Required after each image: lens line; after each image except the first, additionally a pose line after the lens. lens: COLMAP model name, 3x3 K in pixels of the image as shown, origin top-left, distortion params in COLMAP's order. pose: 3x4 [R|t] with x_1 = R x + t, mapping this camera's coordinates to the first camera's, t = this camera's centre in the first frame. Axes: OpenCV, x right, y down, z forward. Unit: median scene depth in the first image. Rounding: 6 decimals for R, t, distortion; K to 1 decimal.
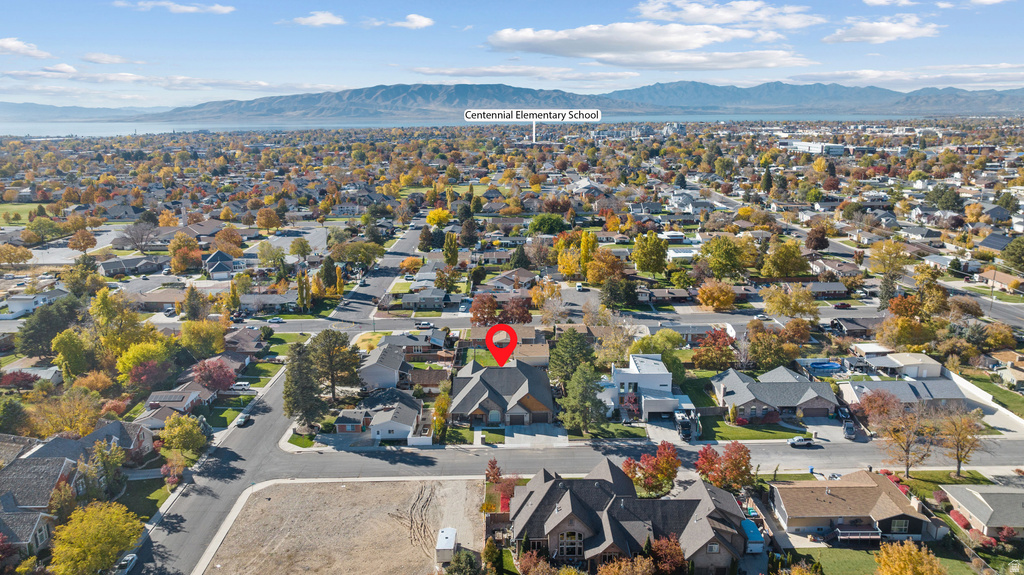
lens RADIAL K [[721.8, 0, 512.0], [0, 721.8, 287.5], [0, 0, 1]] dist [-0.045976, 0.049364]
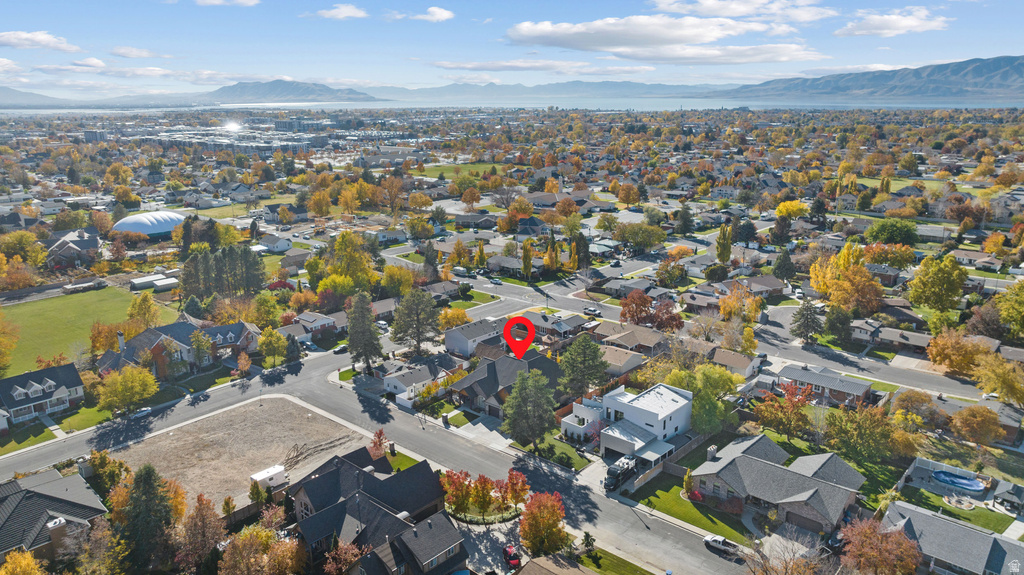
lens RADIAL K [[721.8, 0, 512.0], [0, 721.8, 287.5], [0, 0, 1]] dist [-0.045976, 0.049364]
pose [[0.743878, 0.176374, -0.644622, 0.632270], [-0.157280, 0.983658, 0.087639, -0.072537], [0.649545, 0.036193, 0.759462, 0.268481]]
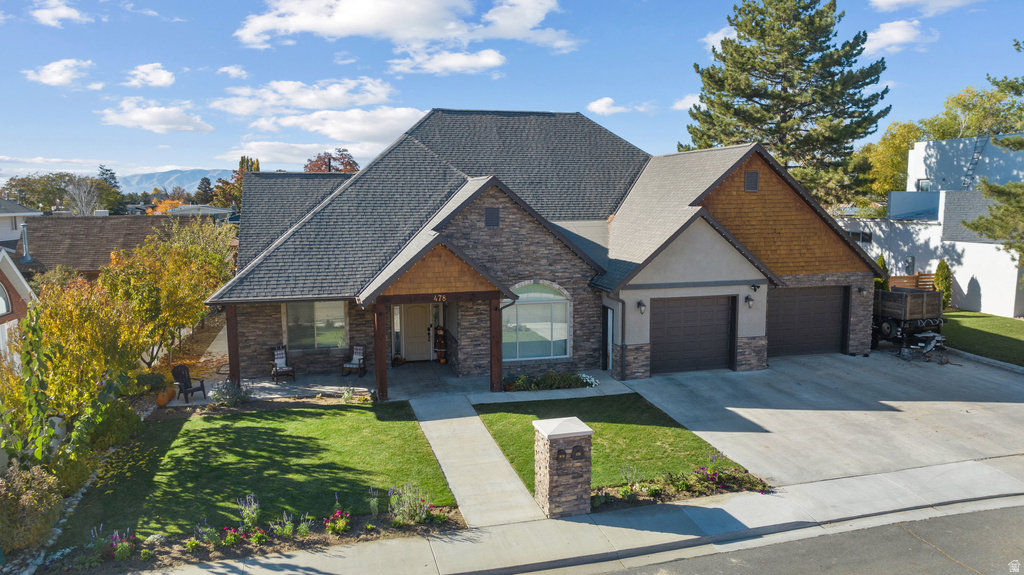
lens RADIAL K [[721.8, 0, 512.0], [0, 721.8, 287.5], [0, 0, 1]] dist [-0.045976, 0.049364]
pose [[0.966255, -0.023251, 0.256534, -0.067702], [0.053991, 0.992076, -0.113447, 0.190673], [-0.251864, 0.123469, 0.959854, 0.873462]]
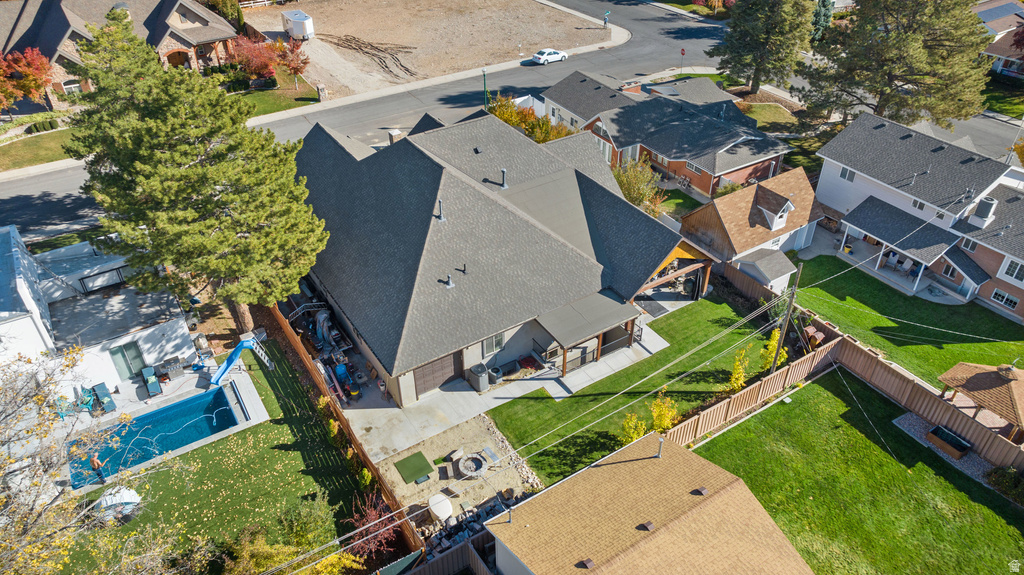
lens RADIAL K [[721.8, 0, 512.0], [0, 721.8, 287.5], [0, 0, 1]] dist [-0.045976, 0.049364]
pose [[-0.837909, 0.333364, -0.432177, 0.122589], [-0.117687, 0.662836, 0.739458, -0.068209], [0.532971, 0.670460, -0.516163, 1.283954]]
